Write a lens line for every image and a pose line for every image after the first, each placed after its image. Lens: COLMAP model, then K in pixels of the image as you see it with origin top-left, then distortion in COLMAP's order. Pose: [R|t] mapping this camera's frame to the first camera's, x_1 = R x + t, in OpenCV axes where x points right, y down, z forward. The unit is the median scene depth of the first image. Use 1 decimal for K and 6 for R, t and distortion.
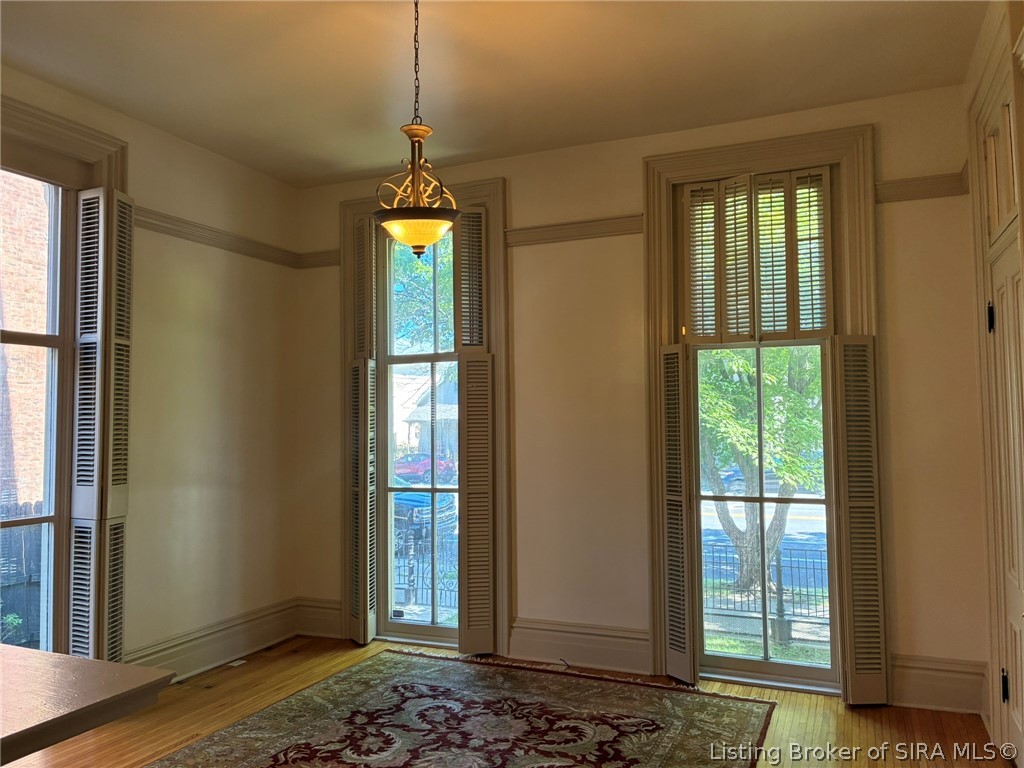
lens RADIAL K [[774.1, 0, 516.3], [0, 774.1, 385.0], [0, 0, 1]] dist [0.045668, -0.058407]
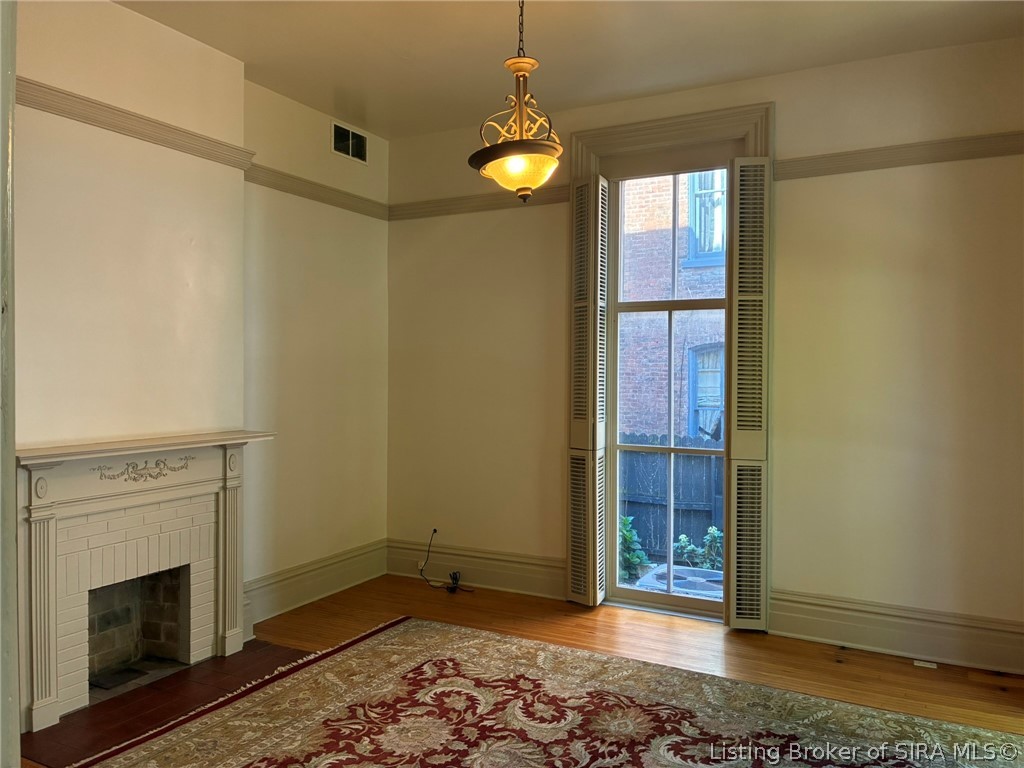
lens RADIAL K [[774.1, 0, 516.3], [0, 774.1, 385.0], [0, 0, 1]] dist [0.045668, -0.058407]
pose [[-0.097002, 0.032084, -0.994767, 0.645700], [0.047235, 0.998502, 0.027598, 0.020881], [0.994163, -0.044311, -0.098372, 0.852096]]
